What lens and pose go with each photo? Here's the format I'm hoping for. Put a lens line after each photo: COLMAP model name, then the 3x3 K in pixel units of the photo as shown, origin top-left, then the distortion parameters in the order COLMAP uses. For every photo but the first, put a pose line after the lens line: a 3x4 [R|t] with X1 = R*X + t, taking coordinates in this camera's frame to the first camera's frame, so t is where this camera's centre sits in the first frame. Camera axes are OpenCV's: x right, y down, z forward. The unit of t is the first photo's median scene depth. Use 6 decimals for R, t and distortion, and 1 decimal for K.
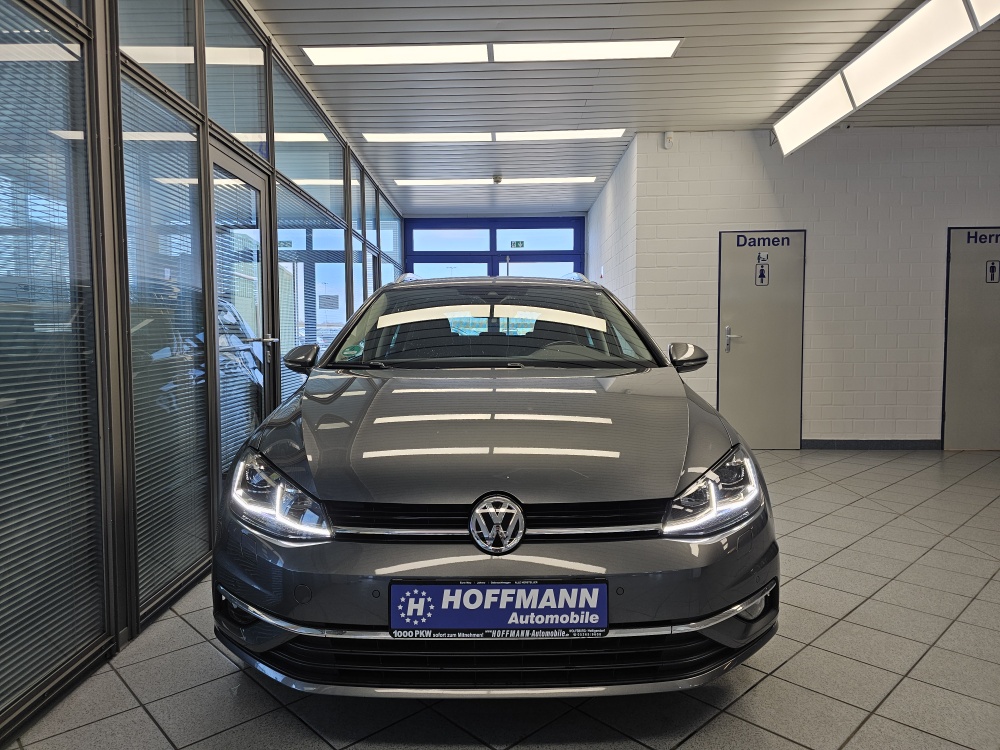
lens RADIAL K [[676.2, 0, 485.1], [0, 676.2, 378.6], [0, 0, 1]] dist [0.065454, -0.054542]
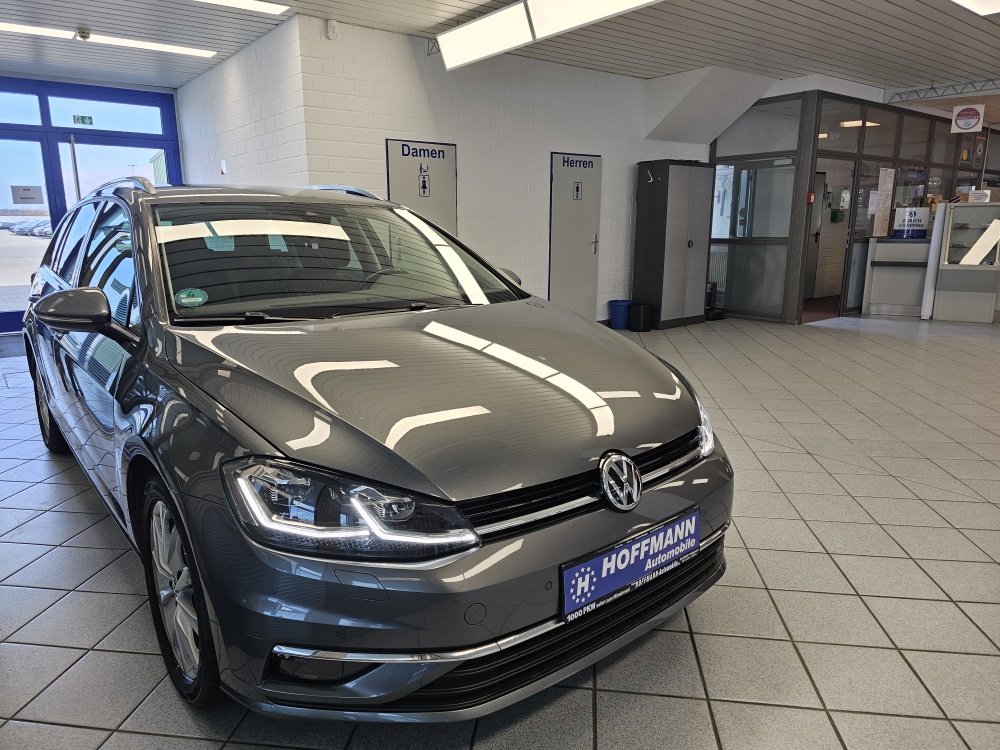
lens RADIAL K [[676.2, 0, 485.1], [0, 676.2, 378.6], [0, 0, 1]] dist [0.065454, -0.054542]
pose [[0.770388, -0.139845, 0.622050, -0.232340], [0.041504, 0.984579, 0.169945, -0.036119], [-0.636223, -0.105106, 0.764312, 0.117883]]
